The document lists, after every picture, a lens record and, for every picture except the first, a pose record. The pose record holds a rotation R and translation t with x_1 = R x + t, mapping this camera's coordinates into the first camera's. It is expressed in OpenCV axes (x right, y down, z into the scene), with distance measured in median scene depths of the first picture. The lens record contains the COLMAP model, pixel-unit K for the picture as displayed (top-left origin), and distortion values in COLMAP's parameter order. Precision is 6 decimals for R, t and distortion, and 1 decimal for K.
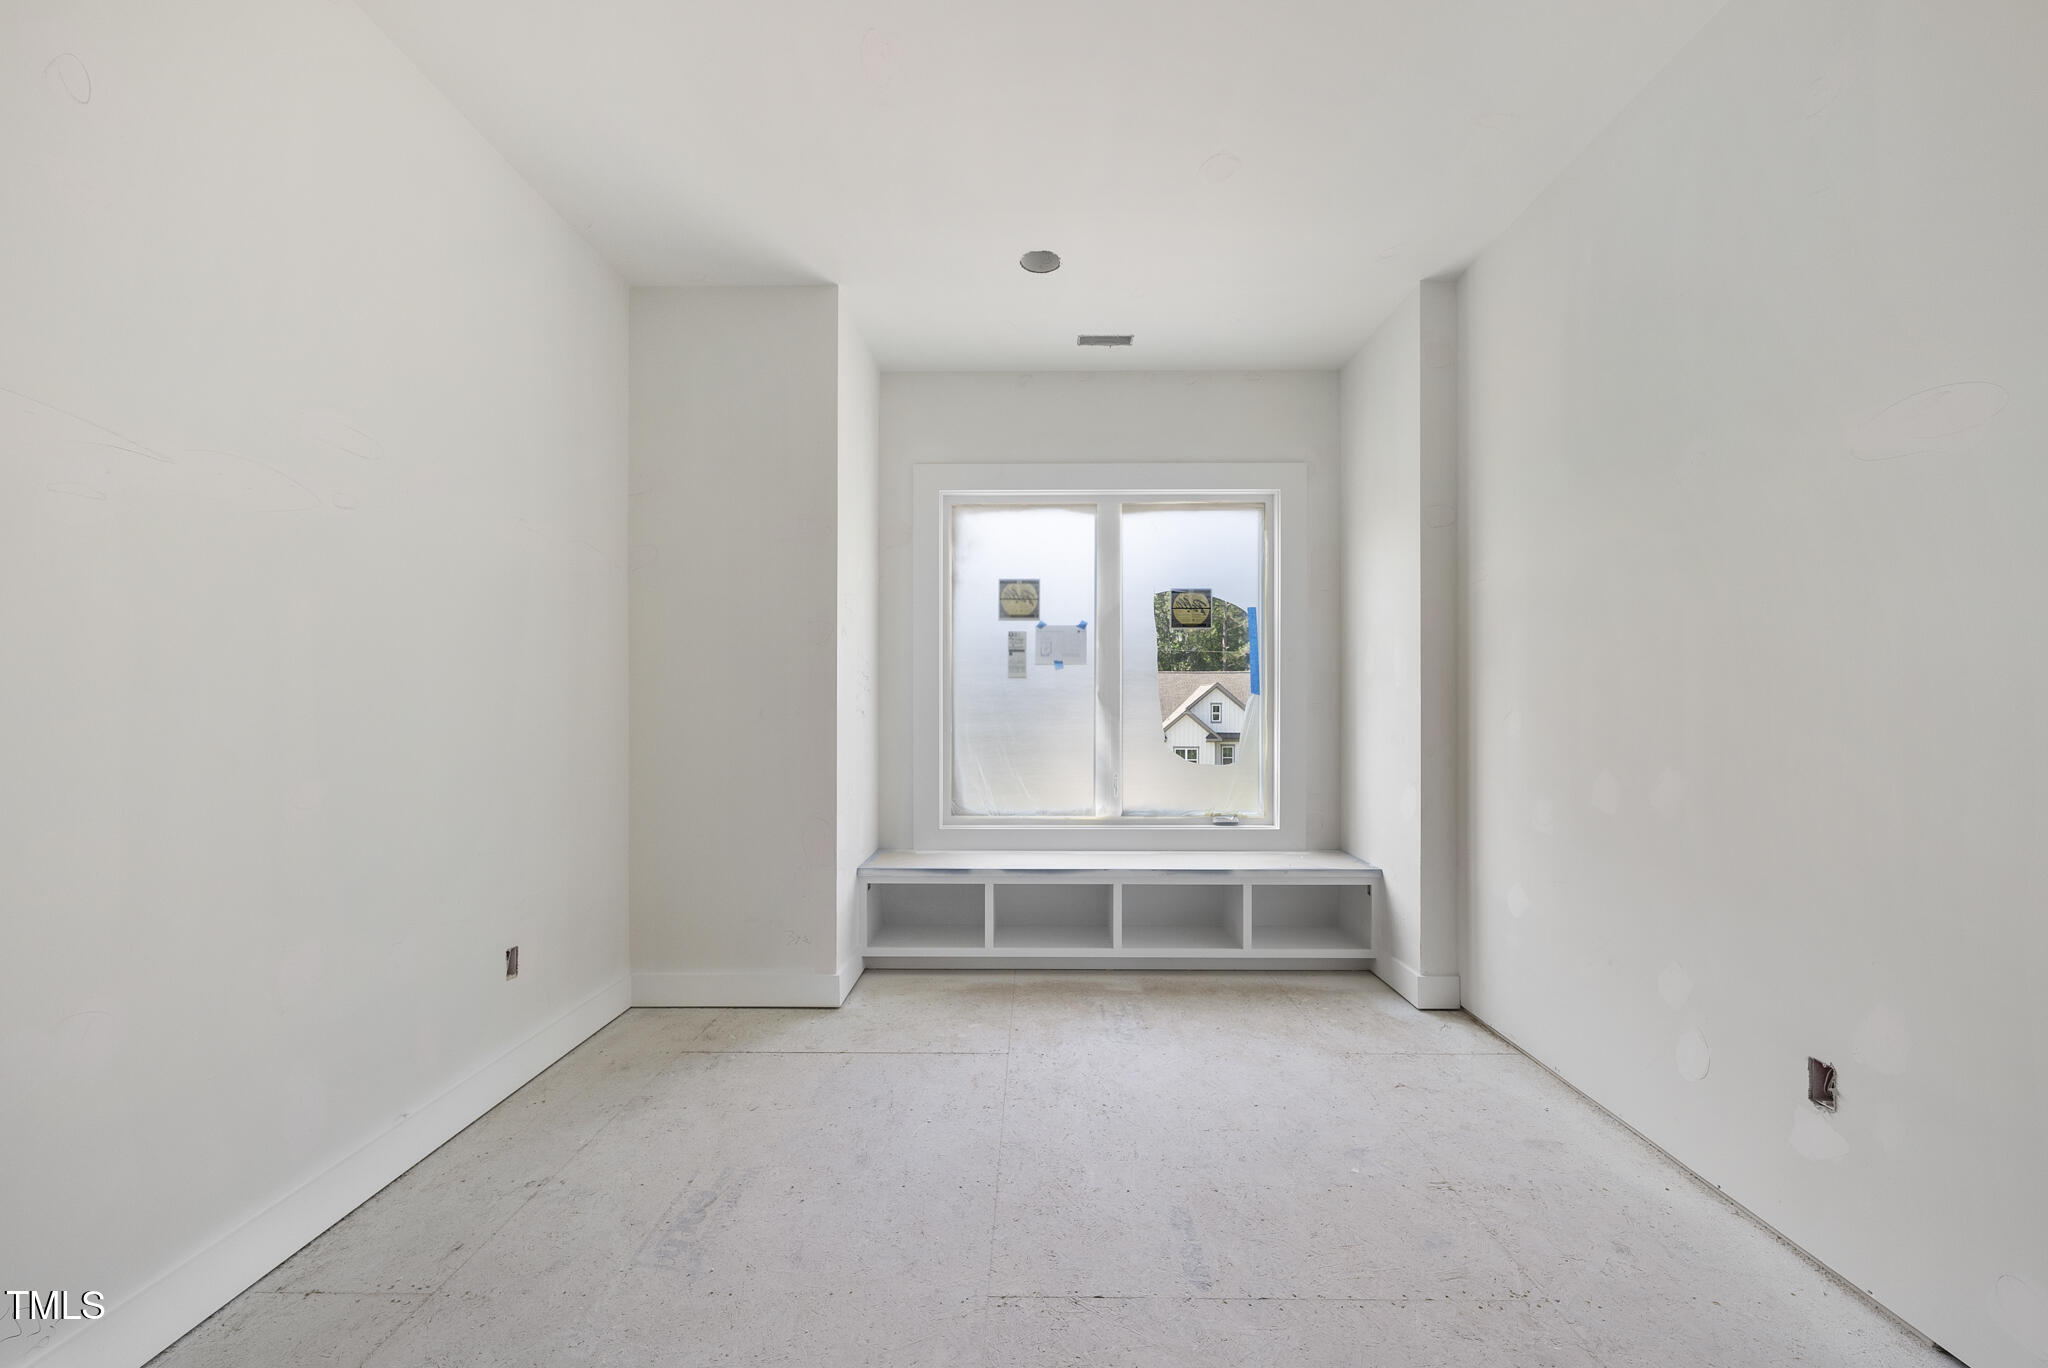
lens RADIAL K [[810.7, 0, 1014.8], [0, 810.7, 709.3], [0, 0, 1]] dist [0.002000, -0.000197]
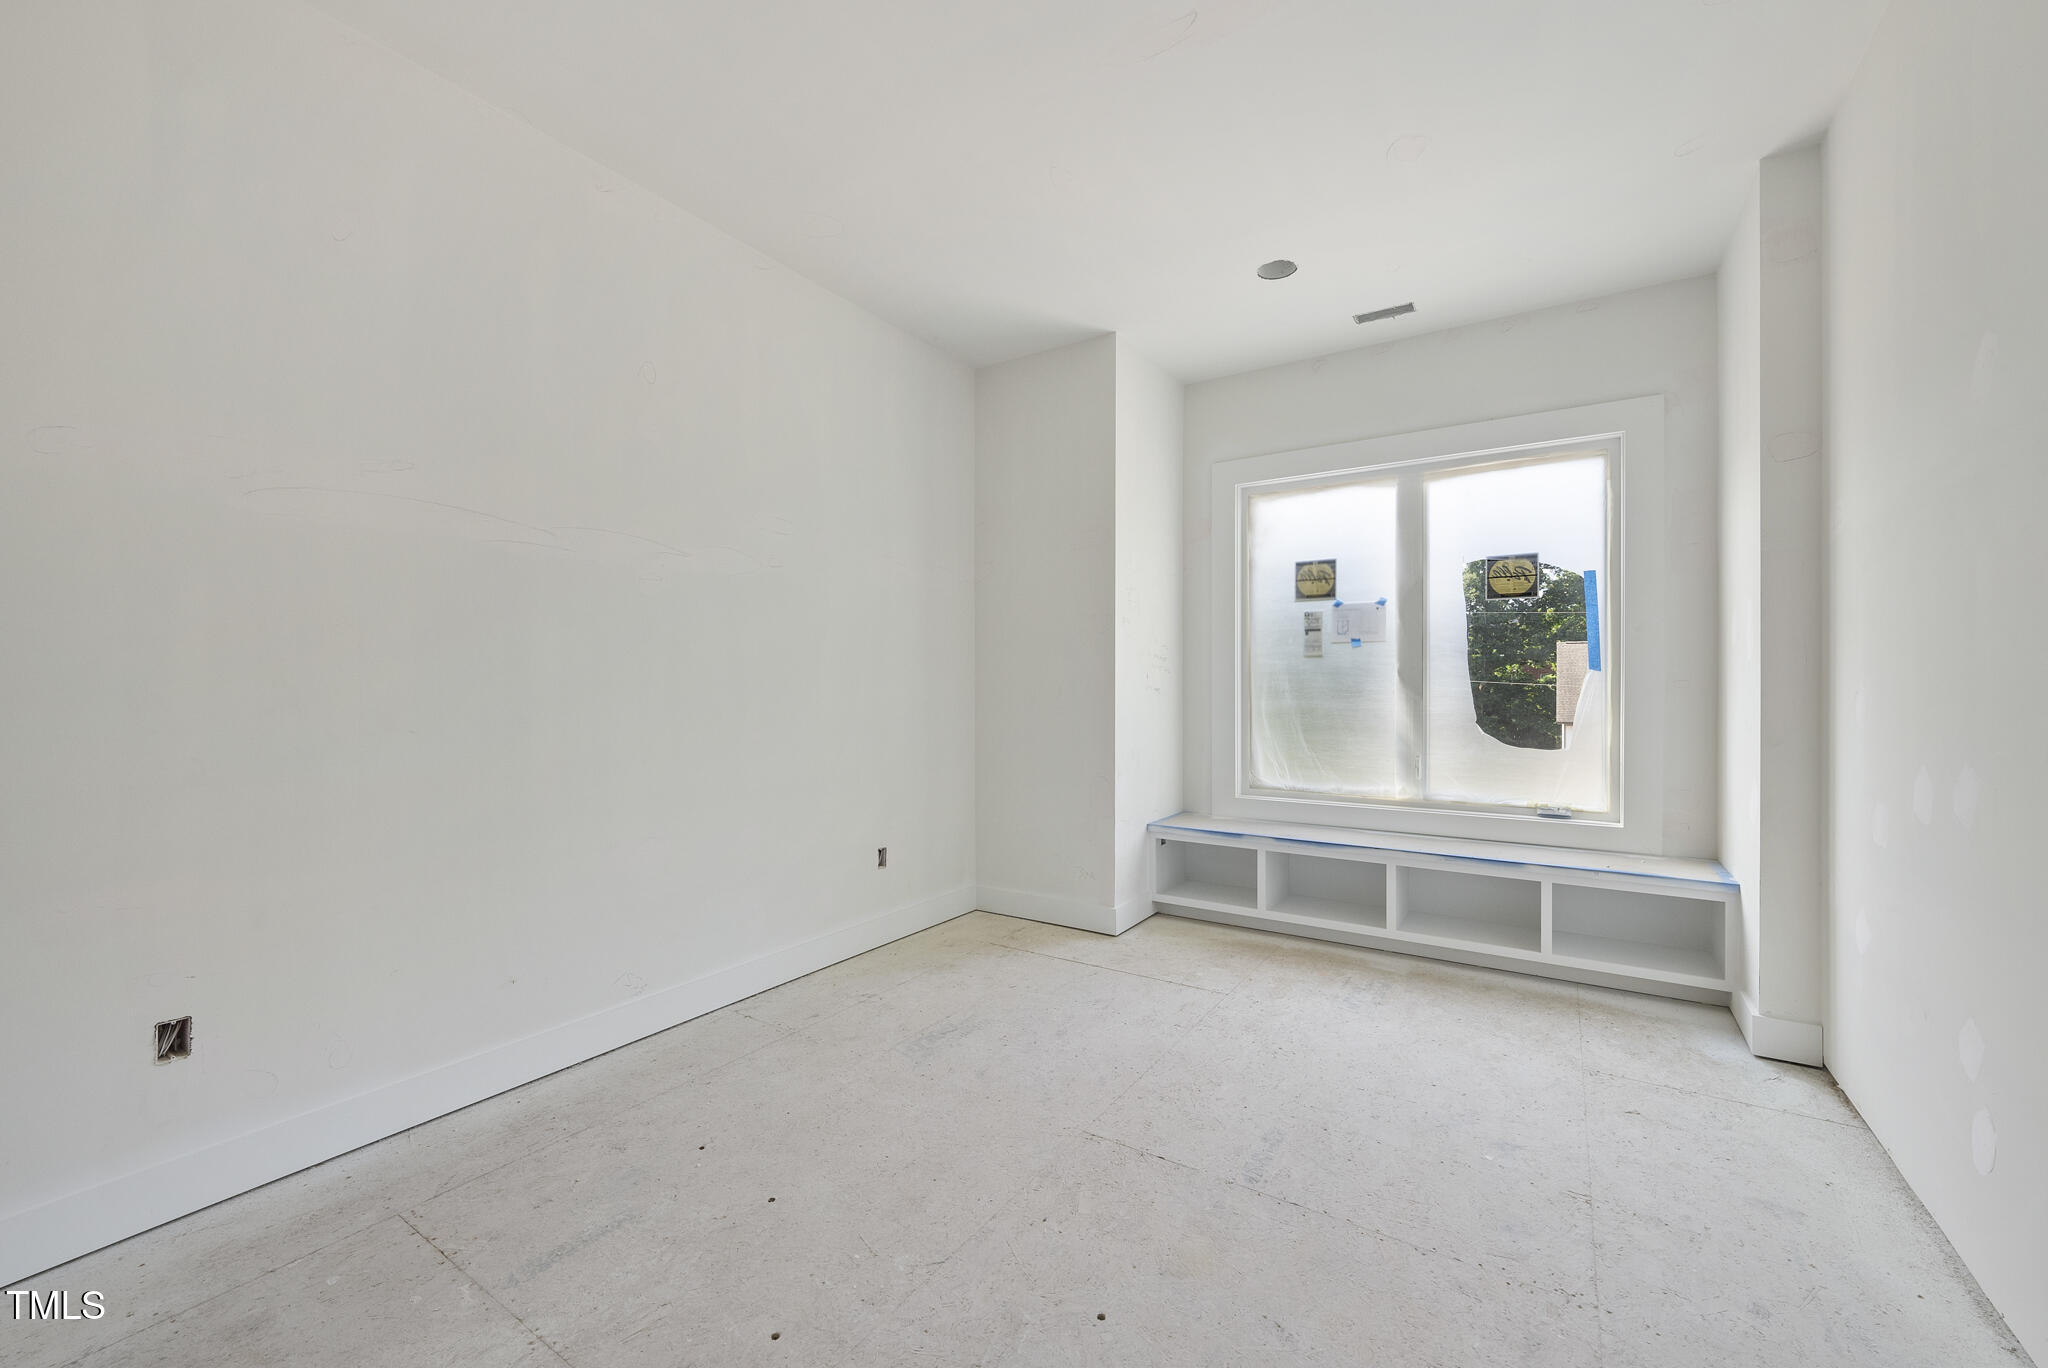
lens RADIAL K [[810.7, 0, 1009.4], [0, 810.7, 691.7], [0, 0, 1]] dist [0.002000, -0.000197]
pose [[0.838470, 0.004760, -0.544927, 0.280337], [-0.001286, 0.999976, 0.006755, -0.000953], [0.544946, -0.004963, 0.838456, -0.082453]]
